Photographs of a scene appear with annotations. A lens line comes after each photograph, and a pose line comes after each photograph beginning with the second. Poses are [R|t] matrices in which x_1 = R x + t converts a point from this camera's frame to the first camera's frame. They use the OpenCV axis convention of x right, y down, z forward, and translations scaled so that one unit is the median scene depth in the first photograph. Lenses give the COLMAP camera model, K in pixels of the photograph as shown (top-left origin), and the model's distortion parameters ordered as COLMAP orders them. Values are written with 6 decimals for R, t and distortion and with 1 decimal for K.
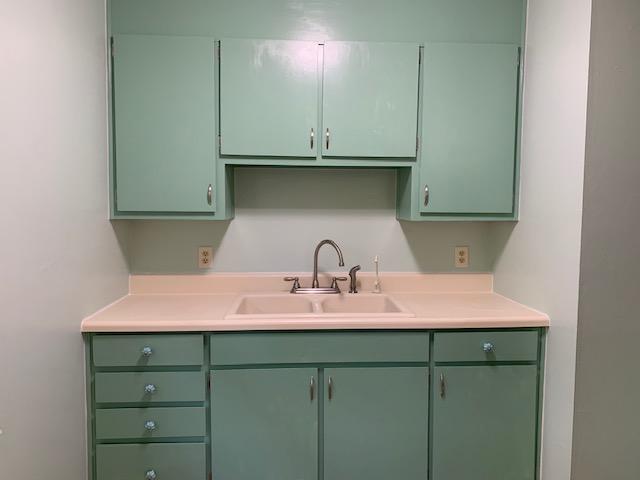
lens RADIAL K [[488.5, 0, 319.7], [0, 488.5, 233.3], [0, 0, 1]] dist [0.036454, -0.041942]
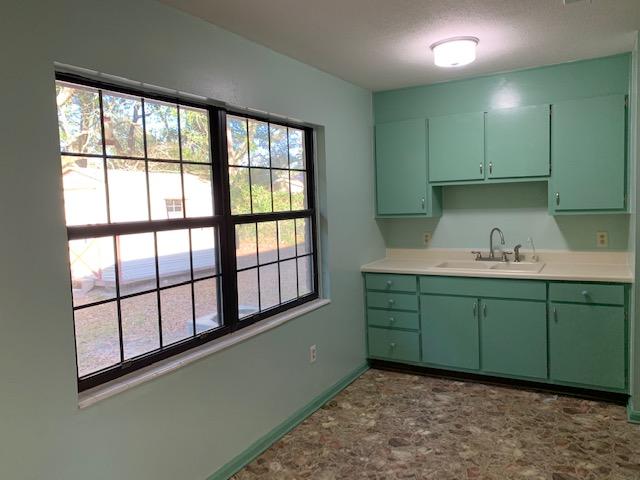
lens RADIAL K [[488.5, 0, 321.2], [0, 488.5, 237.9], [0, 0, 1]] dist [0.036454, -0.041942]
pose [[0.843281, 0.002657, -0.537466, 0.439004], [0.008263, 0.999806, 0.017907, 0.013833], [0.537409, -0.019541, 0.843095, -0.756254]]
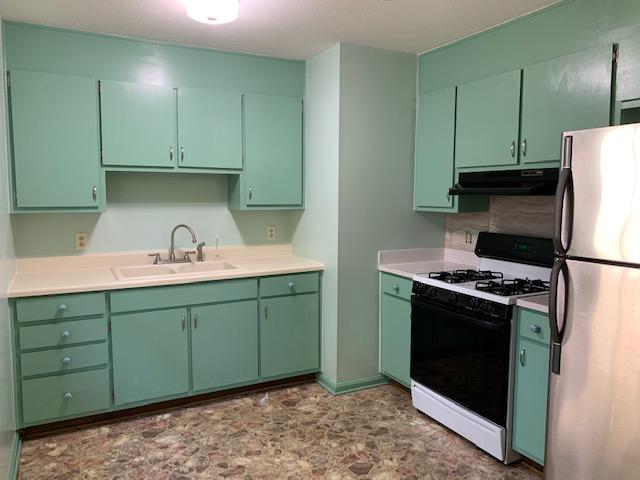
lens RADIAL K [[488.5, 0, 322.7], [0, 488.5, 238.2], [0, 0, 1]] dist [0.036454, -0.041942]
pose [[0.911483, -0.044294, 0.408947, -0.212488], [0.030831, 0.998745, 0.039458, 0.010155], [-0.410182, -0.023357, 0.911705, -0.507002]]
